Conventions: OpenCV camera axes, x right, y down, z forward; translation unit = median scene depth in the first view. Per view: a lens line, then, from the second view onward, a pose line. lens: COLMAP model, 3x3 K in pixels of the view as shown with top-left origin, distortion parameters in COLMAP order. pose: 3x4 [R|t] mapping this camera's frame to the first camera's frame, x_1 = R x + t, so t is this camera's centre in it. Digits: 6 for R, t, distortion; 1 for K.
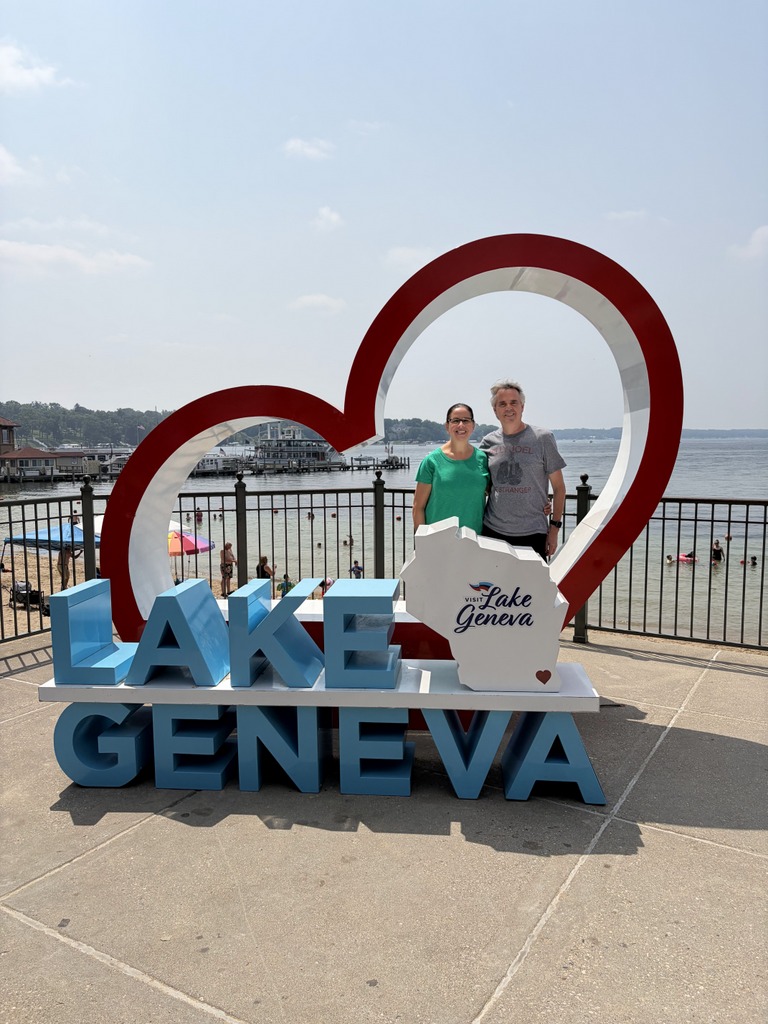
lens RADIAL K [[771.0, 0, 380.6], [0, 771.0, 516.4], [0, 0, 1]] dist [0.042603, -0.053516]
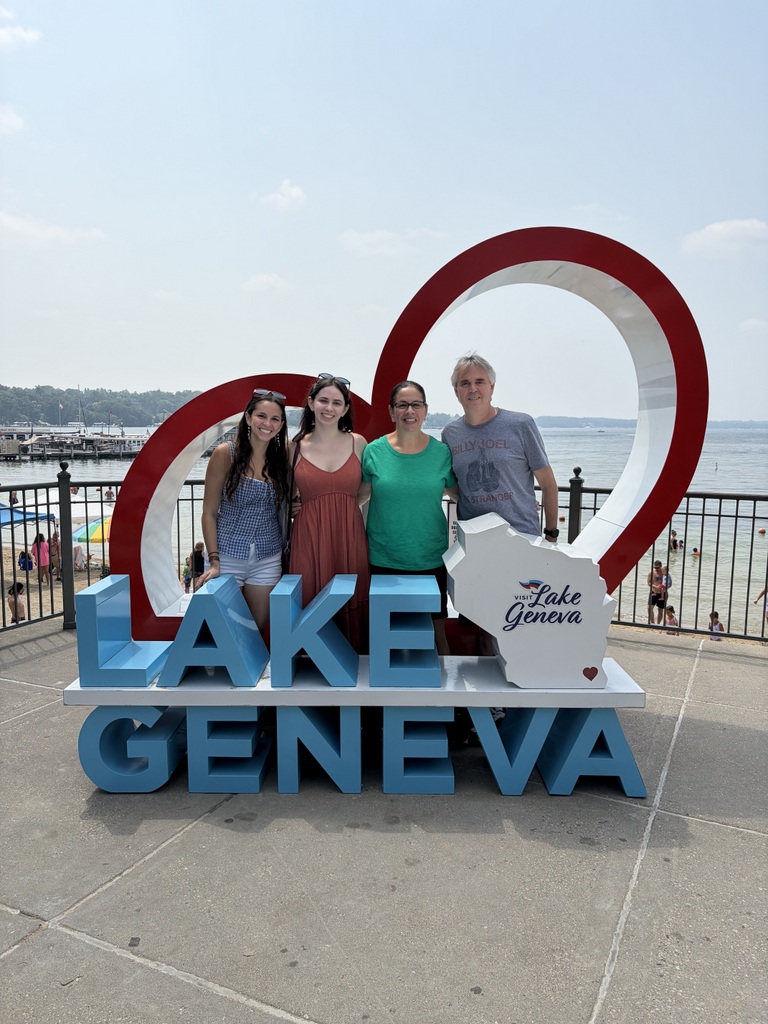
lens RADIAL K [[771.0, 0, 386.6], [0, 771.0, 524.2], [0, 0, 1]] dist [0.042603, -0.053516]
pose [[0.995206, 0.005865, 0.097626, -0.144272], [-0.008749, 0.999537, 0.029136, -0.012913], [-0.097410, -0.029850, 0.994797, 0.029624]]
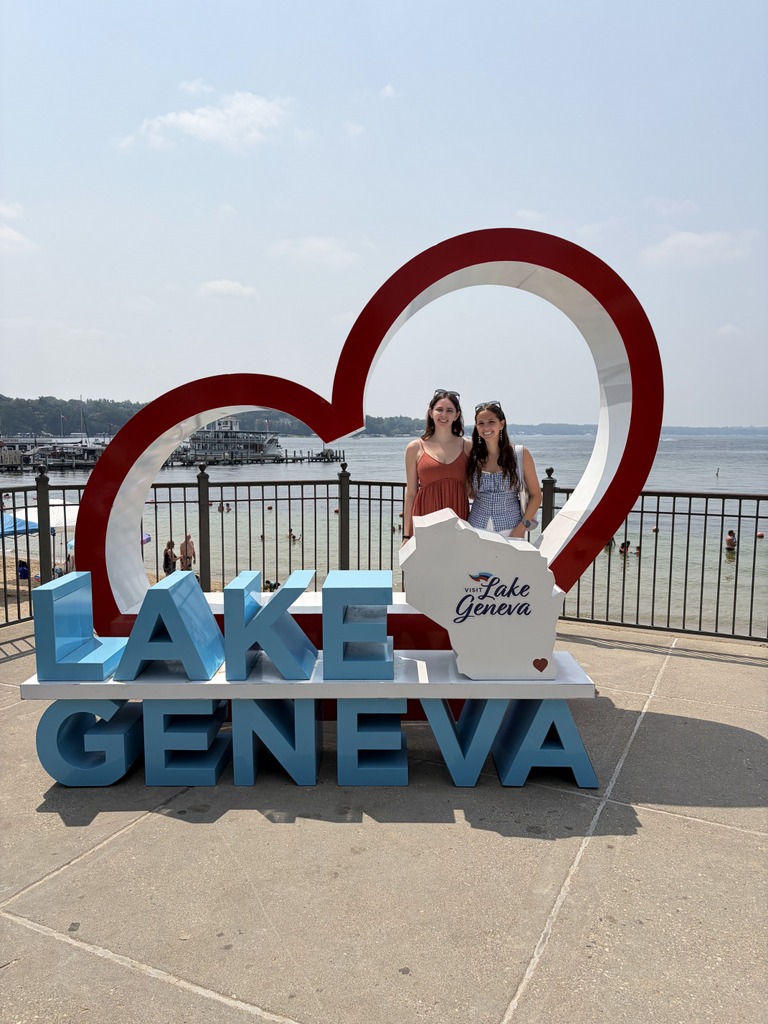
lens RADIAL K [[771.0, 0, 386.1], [0, 771.0, 516.3], [0, 0, 1]] dist [0.042603, -0.053516]
pose [[0.995594, 0.001580, 0.093751, -0.083245], [-0.002364, 0.999963, 0.008251, 0.003369], [-0.093735, -0.008436, 0.995561, 0.005876]]
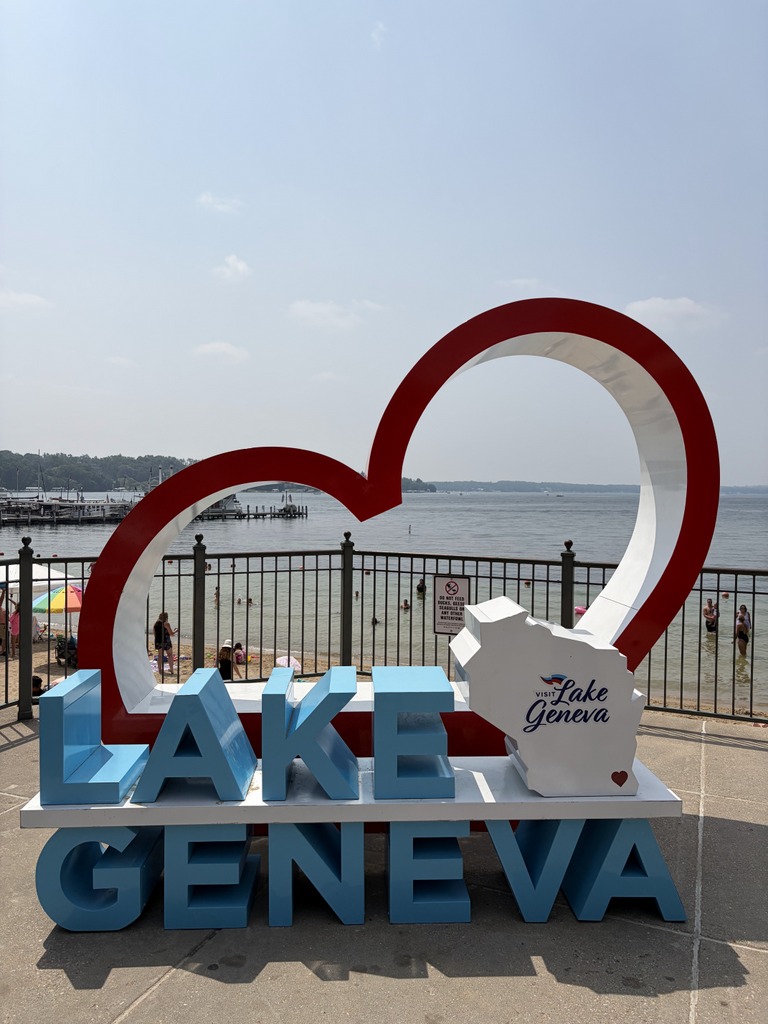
lens RADIAL K [[771.0, 0, 385.4], [0, 771.0, 509.2], [0, 0, 1]] dist [0.042603, -0.053516]
pose [[0.989555, 0.014500, 0.143425, -0.185281], [-0.004050, 0.997332, -0.072884, -0.037980], [-0.144099, 0.071542, 0.986974, 0.117066]]
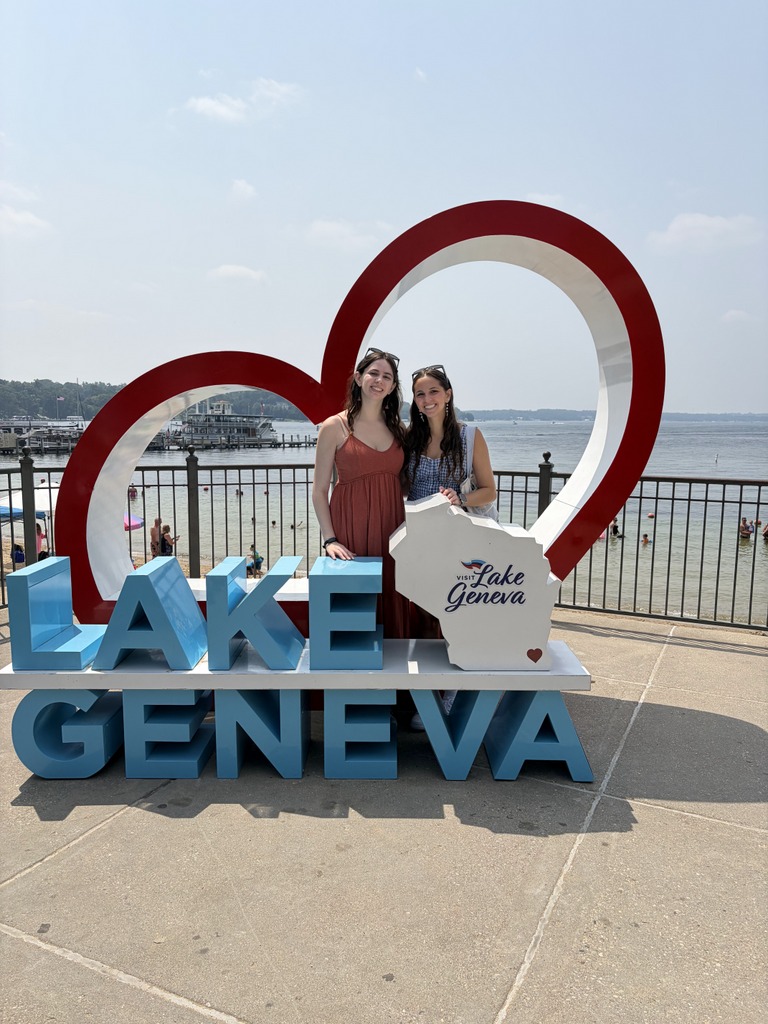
lens RADIAL K [[771.0, 0, 385.9], [0, 771.0, 518.6], [0, 0, 1]] dist [0.042603, -0.053516]
pose [[0.995269, 0.003814, 0.097078, -0.069974], [-0.006799, 0.999514, 0.030431, 0.004656], [-0.096915, -0.030947, 0.994811, 0.043520]]
